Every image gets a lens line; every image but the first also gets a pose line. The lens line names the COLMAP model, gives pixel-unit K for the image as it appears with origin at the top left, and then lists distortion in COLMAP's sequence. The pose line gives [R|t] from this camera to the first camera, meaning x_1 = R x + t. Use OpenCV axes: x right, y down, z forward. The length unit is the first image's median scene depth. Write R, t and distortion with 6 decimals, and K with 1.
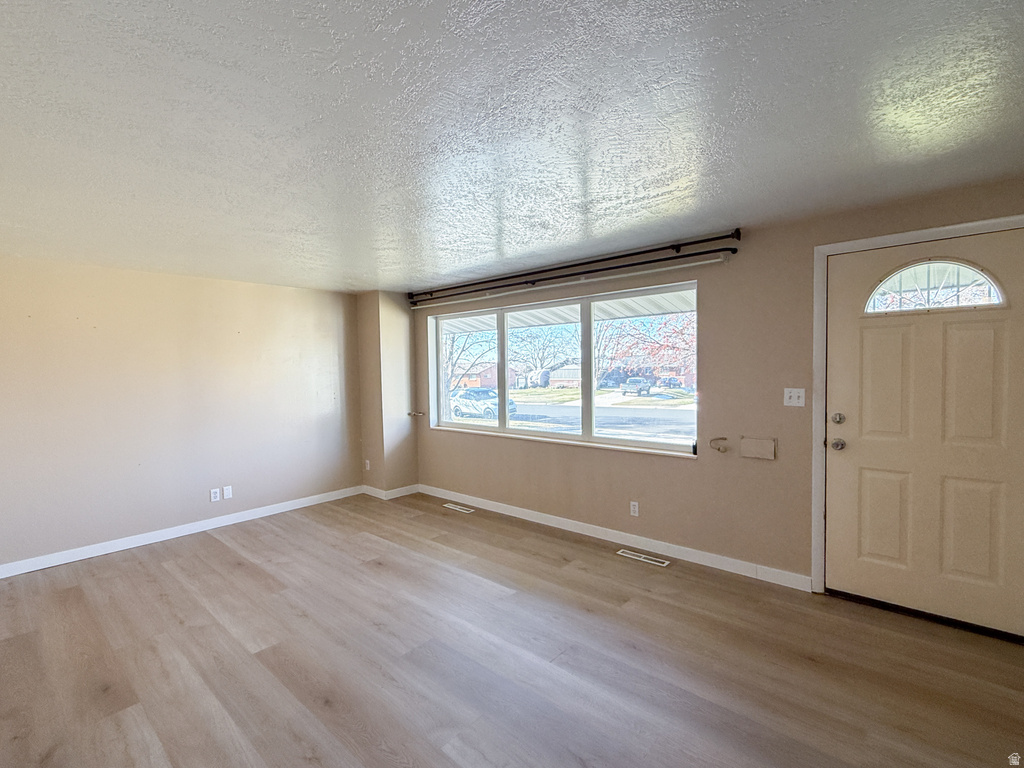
lens RADIAL K [[473.8, 0, 513.3], [0, 473.8, 386.9], [0, 0, 1]] dist [0.001054, -0.000231]
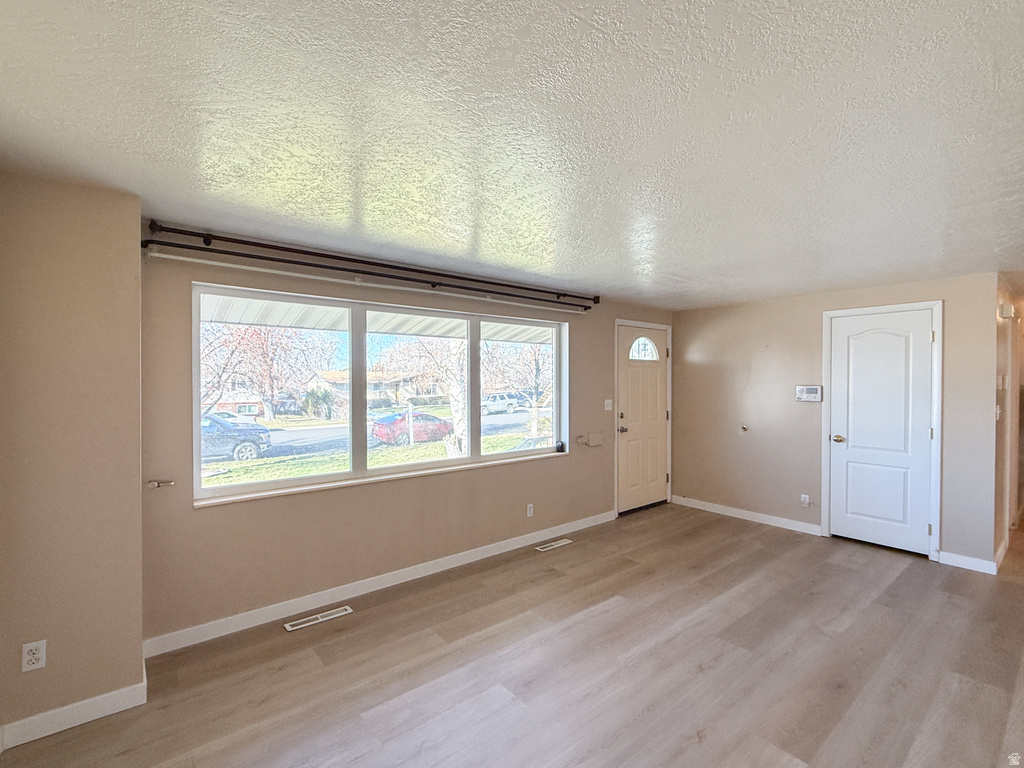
lens RADIAL K [[473.8, 0, 513.3], [0, 473.8, 386.9], [0, 0, 1]] dist [0.001054, -0.000231]
pose [[0.157953, 0.007830, 0.987416, -1.003599], [0.040932, 0.999057, -0.014470, -0.027868], [-0.986598, 0.042703, 0.157483, 0.966992]]
